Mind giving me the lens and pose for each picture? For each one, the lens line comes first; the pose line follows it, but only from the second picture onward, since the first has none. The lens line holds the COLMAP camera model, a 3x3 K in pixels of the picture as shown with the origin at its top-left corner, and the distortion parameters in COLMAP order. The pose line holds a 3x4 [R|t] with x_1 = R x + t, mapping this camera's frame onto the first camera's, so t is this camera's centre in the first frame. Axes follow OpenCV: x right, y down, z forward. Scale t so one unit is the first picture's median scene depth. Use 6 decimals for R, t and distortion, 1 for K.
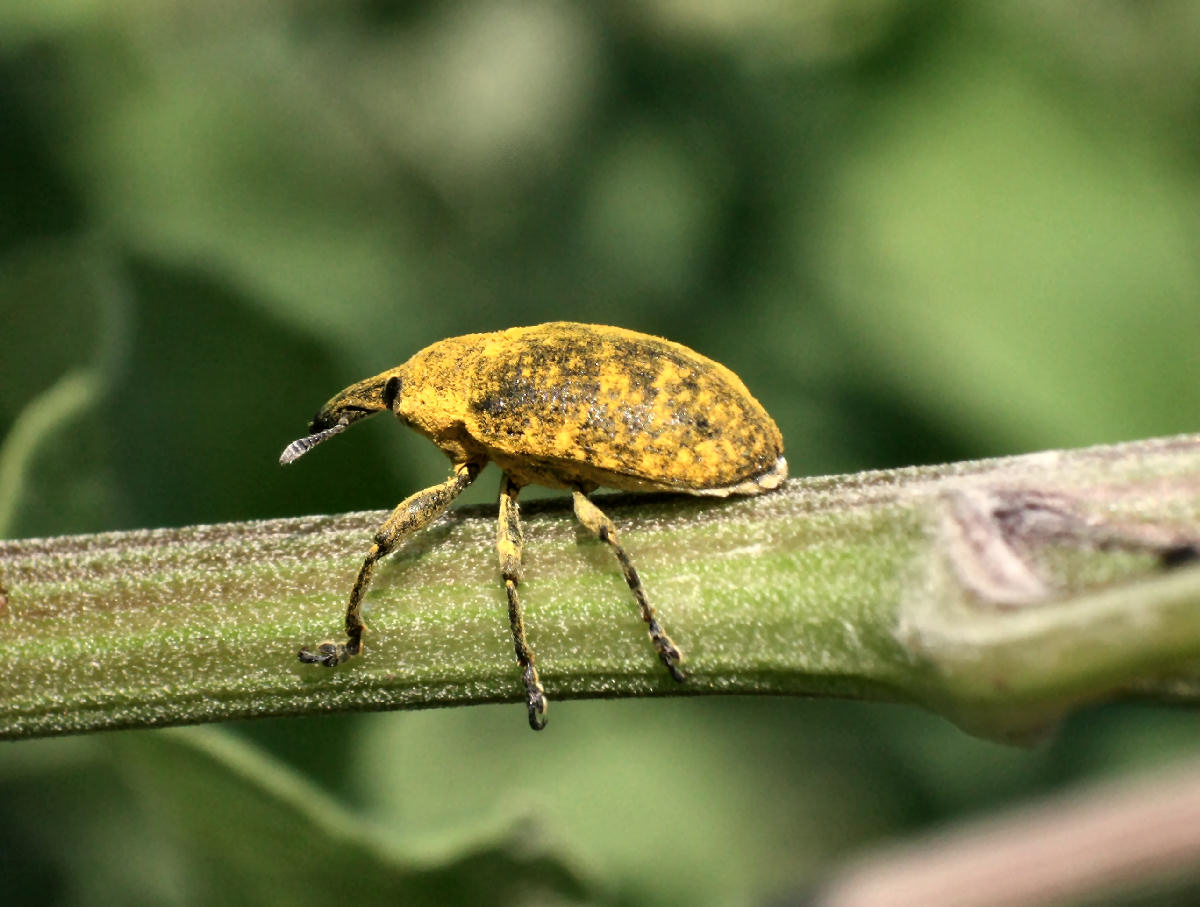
lens RADIAL K [[3474.6, 0, 598.6], [0, 3474.6, 453.5], [0, 0, 1]] dist [-0.180313, 0.000000]
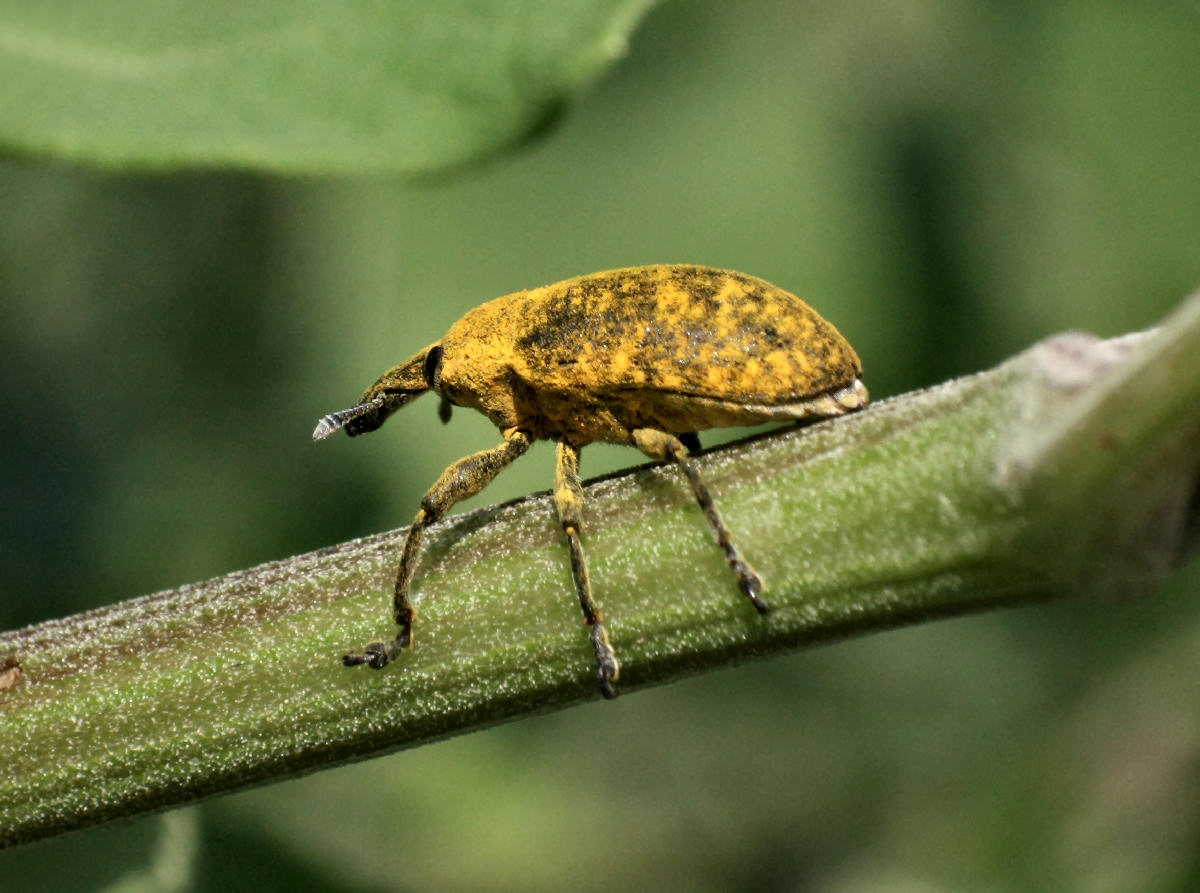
lens RADIAL K [[3833.3, 0, 601.3], [0, 3833.3, 446.5], [0, 0, 1]] dist [-0.204176, 0.000000]
pose [[0.998351, -0.055824, -0.013383, -0.002850], [0.053892, 0.991730, -0.116478, 0.130431], [0.019775, 0.115564, 0.993103, 0.000300]]
